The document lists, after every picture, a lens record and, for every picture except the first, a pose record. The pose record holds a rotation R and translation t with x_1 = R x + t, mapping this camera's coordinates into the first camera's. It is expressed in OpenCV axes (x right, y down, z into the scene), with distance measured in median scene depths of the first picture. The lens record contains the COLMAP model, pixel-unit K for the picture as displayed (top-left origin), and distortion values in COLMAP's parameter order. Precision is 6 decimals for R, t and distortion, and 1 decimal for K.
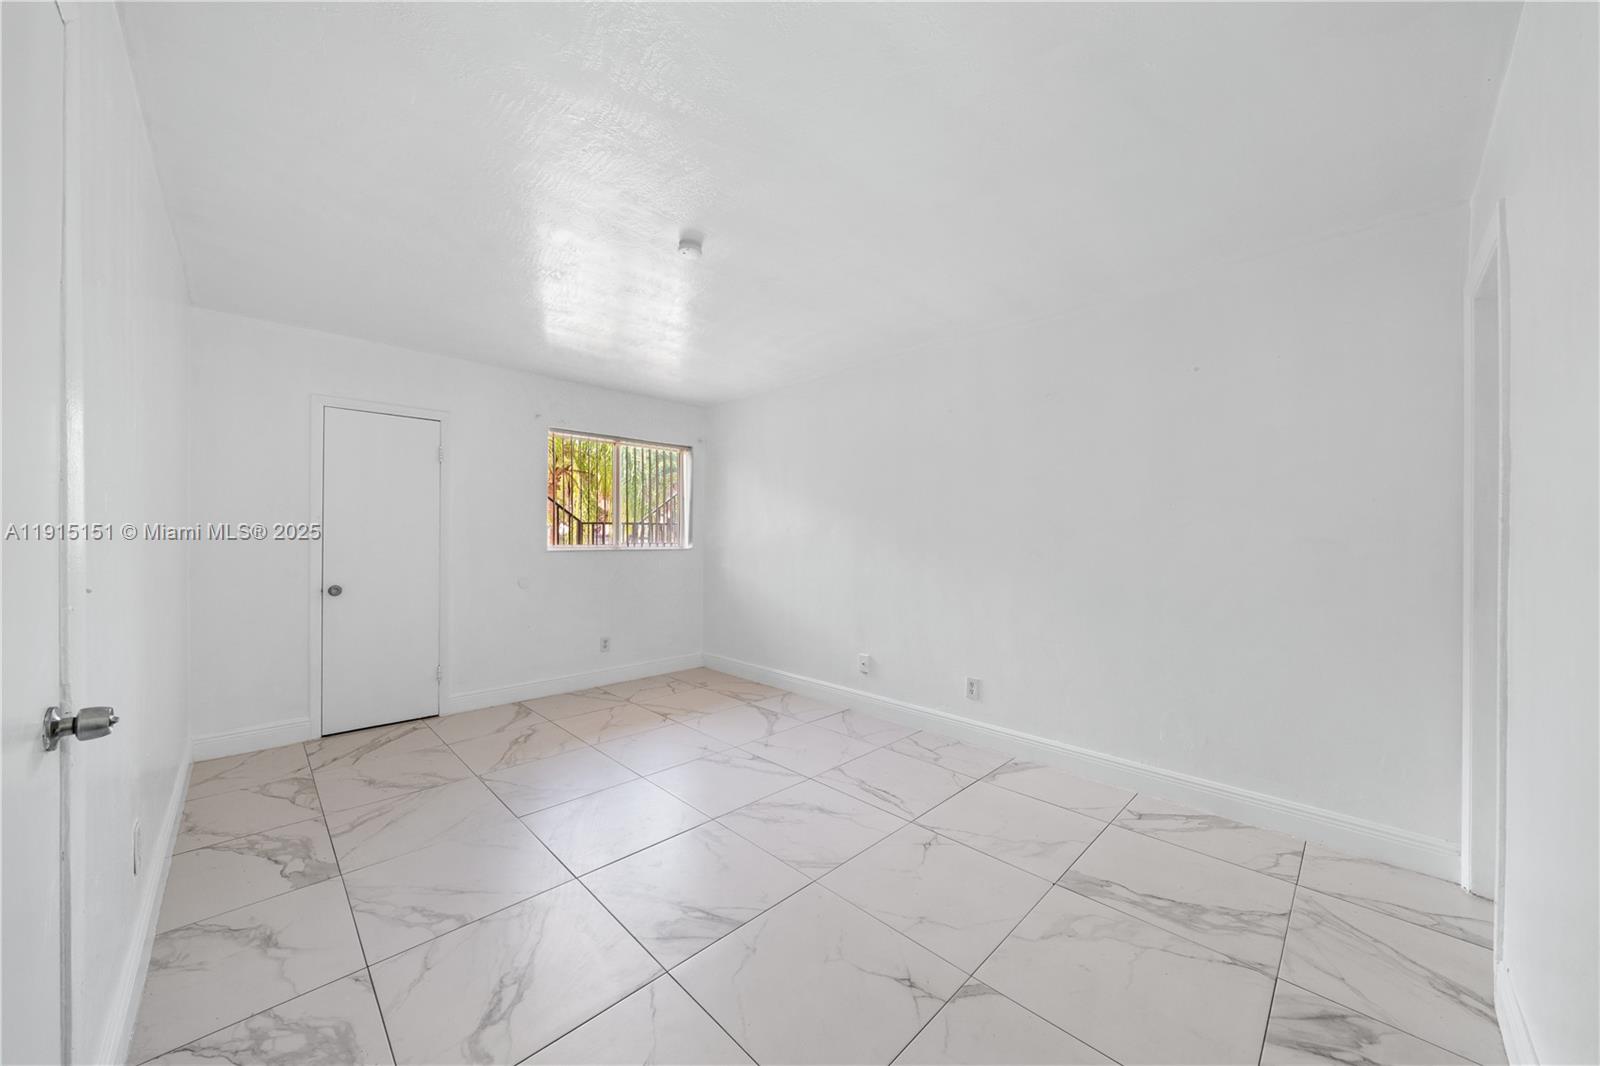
lens RADIAL K [[540.1, 0, 800.0], [0, 540.1, 533.0], [0, 0, 1]] dist [-0.000566, -0.000020]
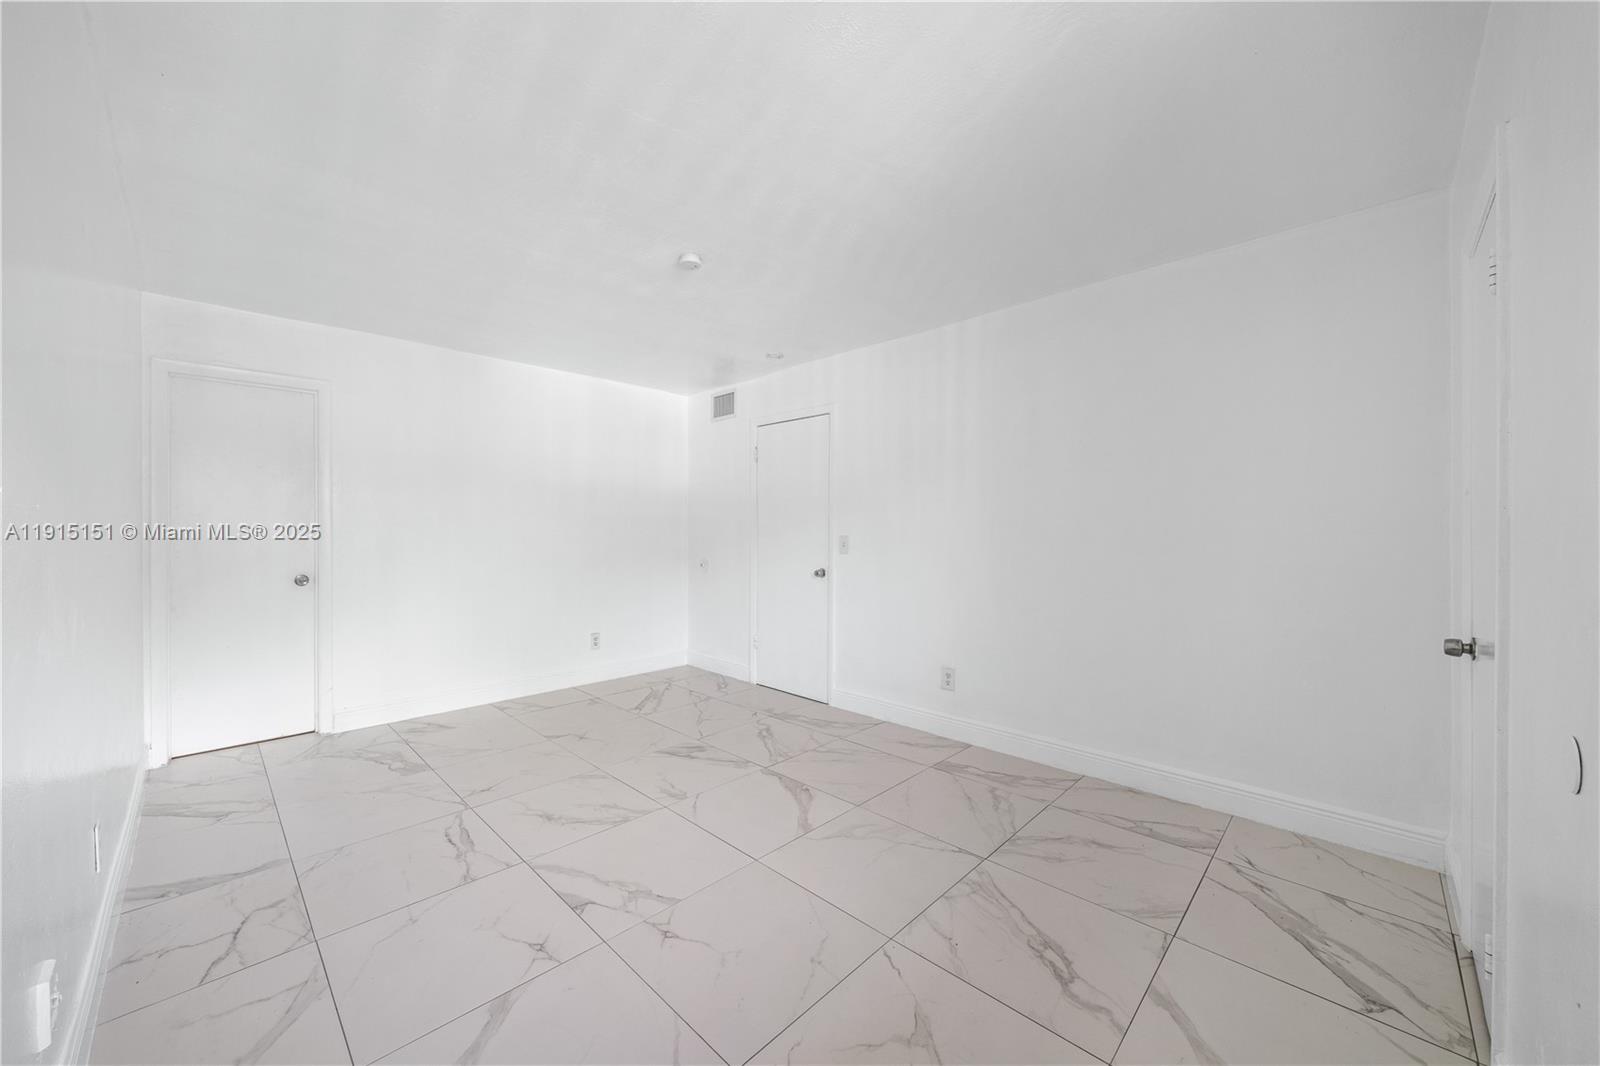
lens RADIAL K [[582.8, 0, 800.0], [0, 582.8, 533.0], [0, 0, 1]] dist [-0.001420, -0.000169]
pose [[-0.999888, -0.002792, -0.014673, -0.355242], [-0.002733, 0.999988, -0.004024, 0.015249], [0.014685, -0.003984, -0.999884, 1.879304]]
